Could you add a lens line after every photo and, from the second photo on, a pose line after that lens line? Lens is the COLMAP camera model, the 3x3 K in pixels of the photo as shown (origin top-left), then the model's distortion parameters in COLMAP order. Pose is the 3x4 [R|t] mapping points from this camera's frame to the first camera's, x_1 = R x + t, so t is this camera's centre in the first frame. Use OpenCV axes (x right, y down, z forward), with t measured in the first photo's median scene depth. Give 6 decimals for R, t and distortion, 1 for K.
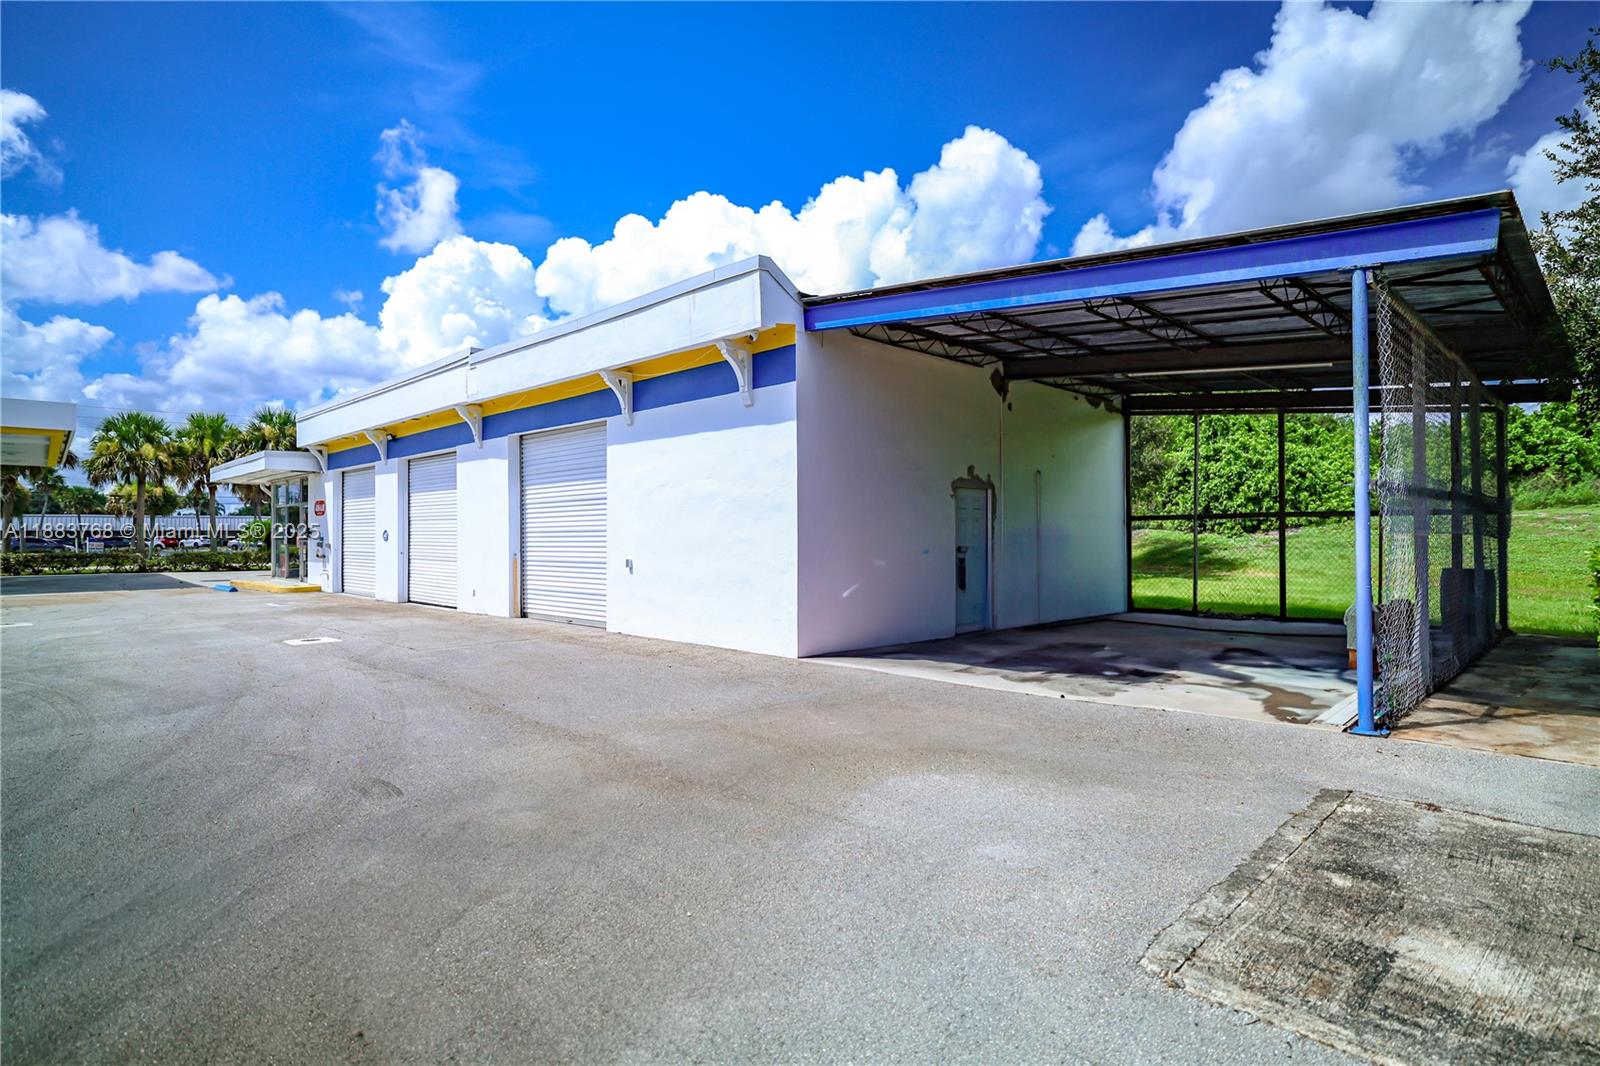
lens RADIAL K [[824.0, 0, 800.0], [0, 824.0, 533.0], [0, 0, 1]] dist [-0.006050, 0.000854]
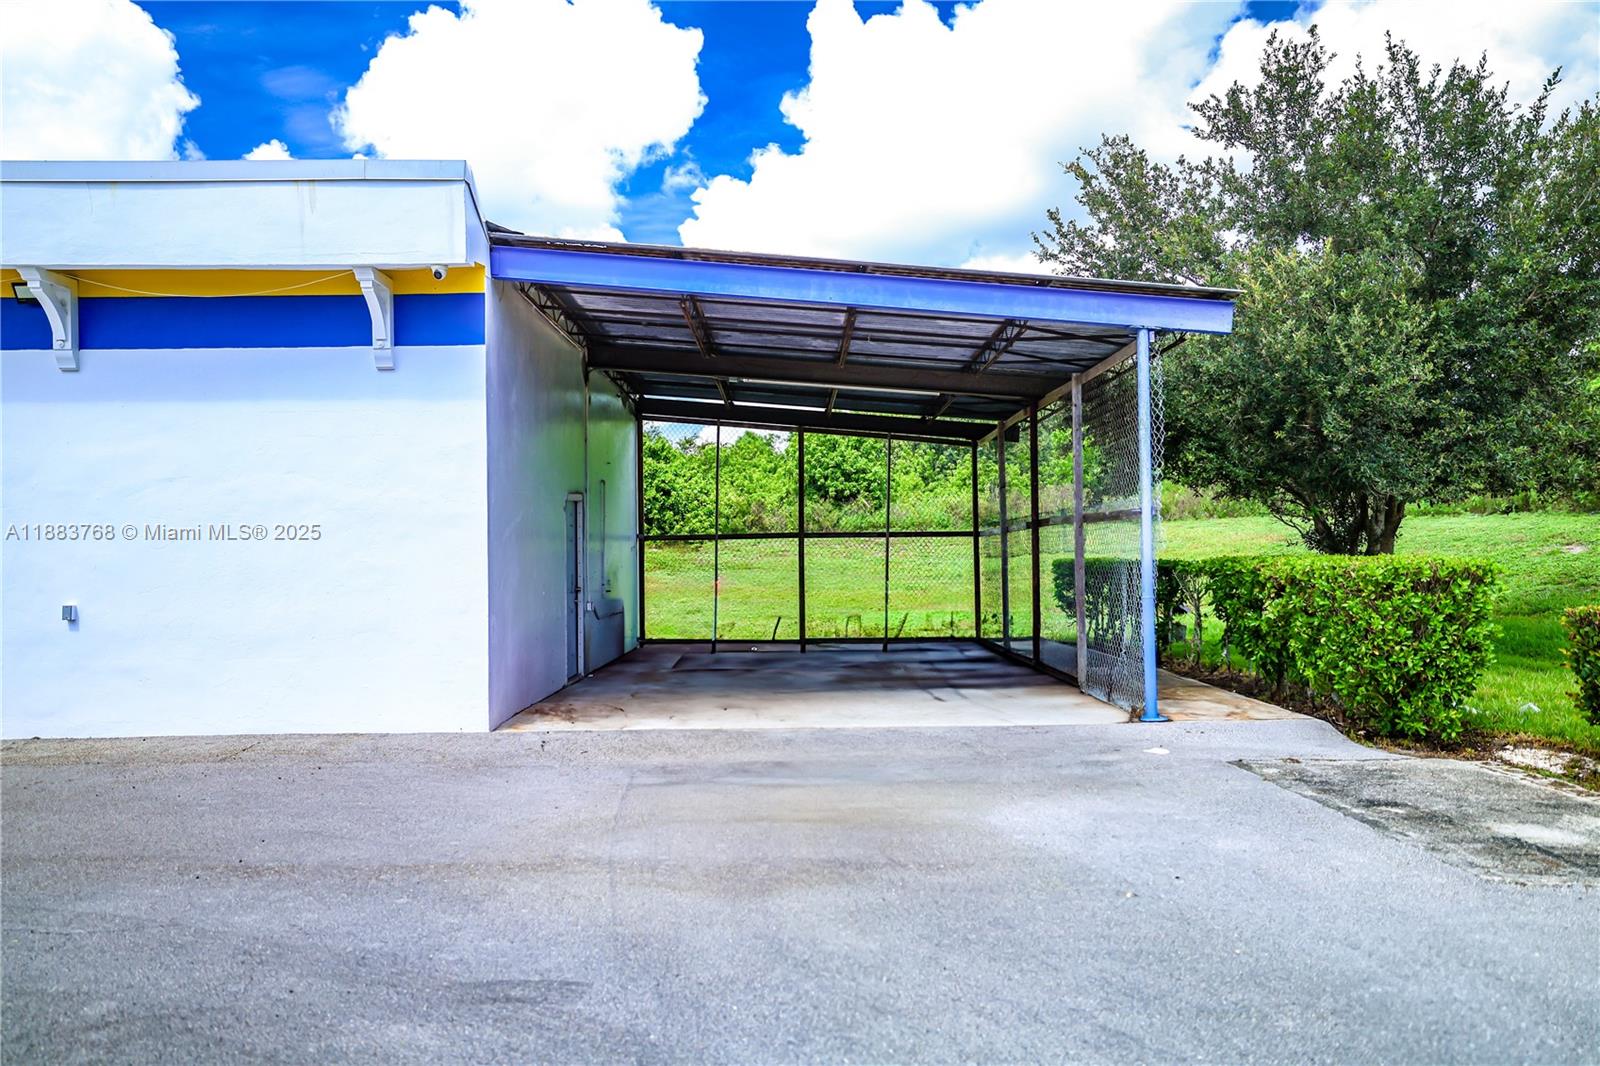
lens RADIAL K [[1071.8, 0, 756.8], [0, 1071.8, 528.4], [0, 0, 1]] dist [0.025603, 0.003355]
pose [[0.717610, 0.010764, 0.696362, -0.485228], [0.008598, 0.999667, -0.024312, 0.000814], [-0.696392, 0.023434, 0.717279, 0.167422]]
